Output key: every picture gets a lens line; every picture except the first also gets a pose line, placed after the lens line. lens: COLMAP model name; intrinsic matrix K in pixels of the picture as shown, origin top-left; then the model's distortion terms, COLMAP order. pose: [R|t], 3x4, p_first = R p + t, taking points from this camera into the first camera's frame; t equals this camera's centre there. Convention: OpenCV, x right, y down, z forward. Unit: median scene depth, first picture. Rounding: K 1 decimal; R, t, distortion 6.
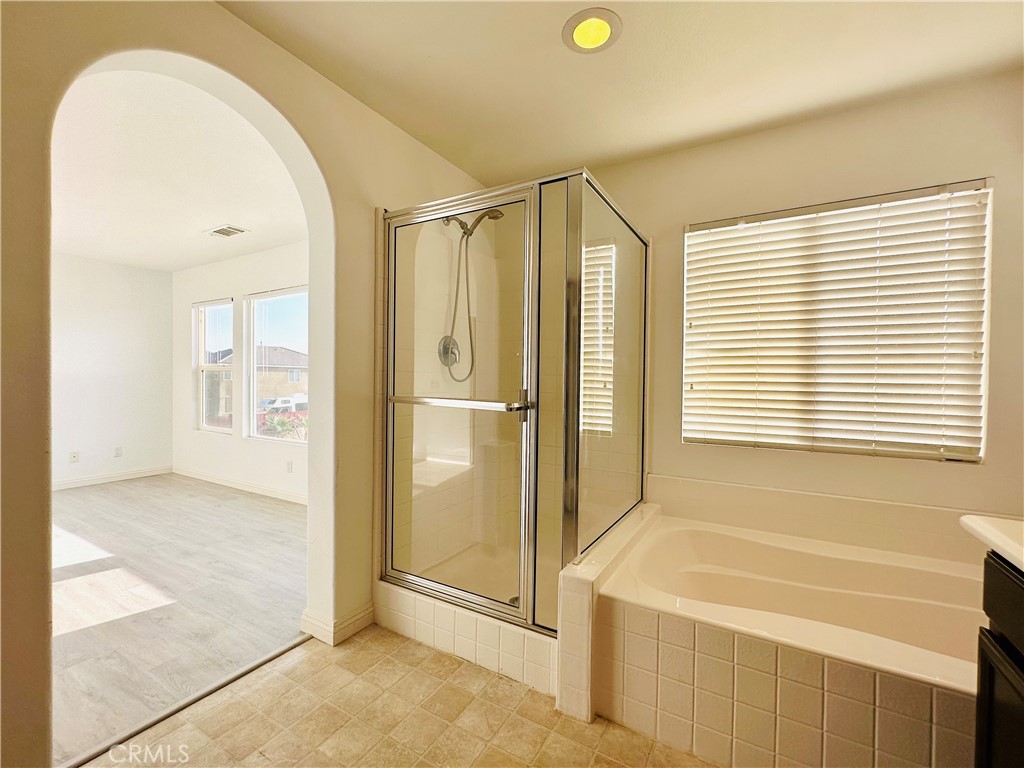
lens RADIAL K [[441.8, 0, 513.1], [0, 441.8, 384.3], [0, 0, 1]] dist [0.000787, 0.000859]
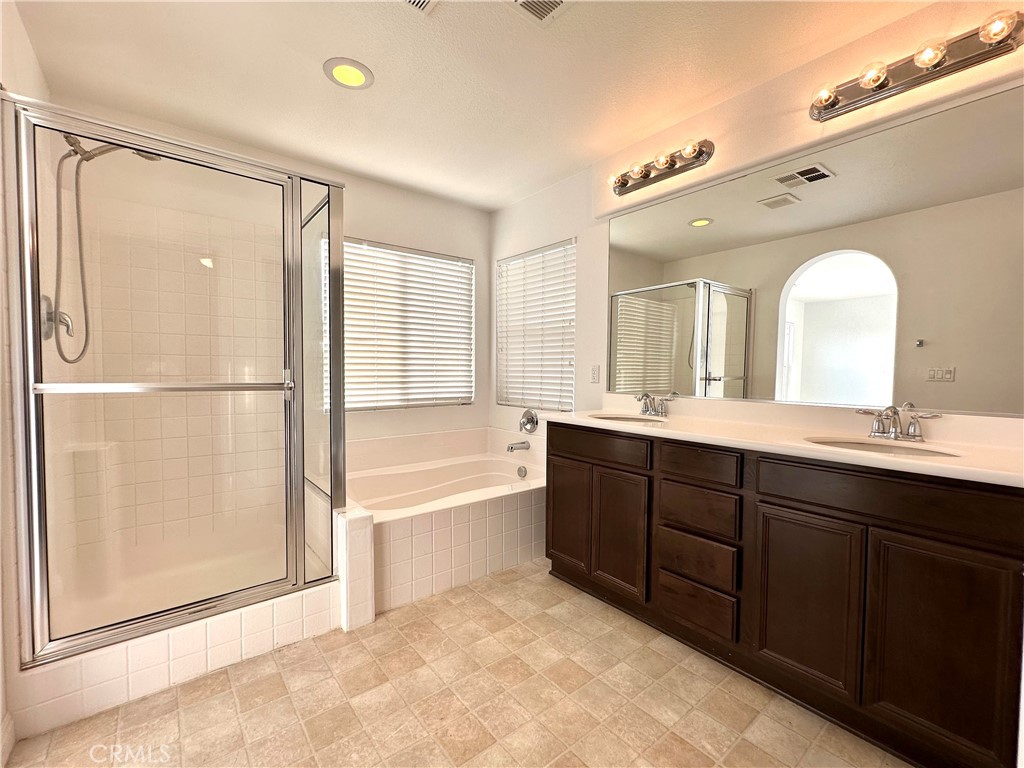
lens RADIAL K [[441.8, 0, 512.7], [0, 441.8, 384.0], [0, 0, 1]] dist [0.000787, 0.000859]
pose [[0.355567, -0.043591, 0.933634, -0.733445], [0.006570, 0.999004, 0.044141, 0.001545], [-0.934628, -0.009561, 0.355499, 0.126152]]
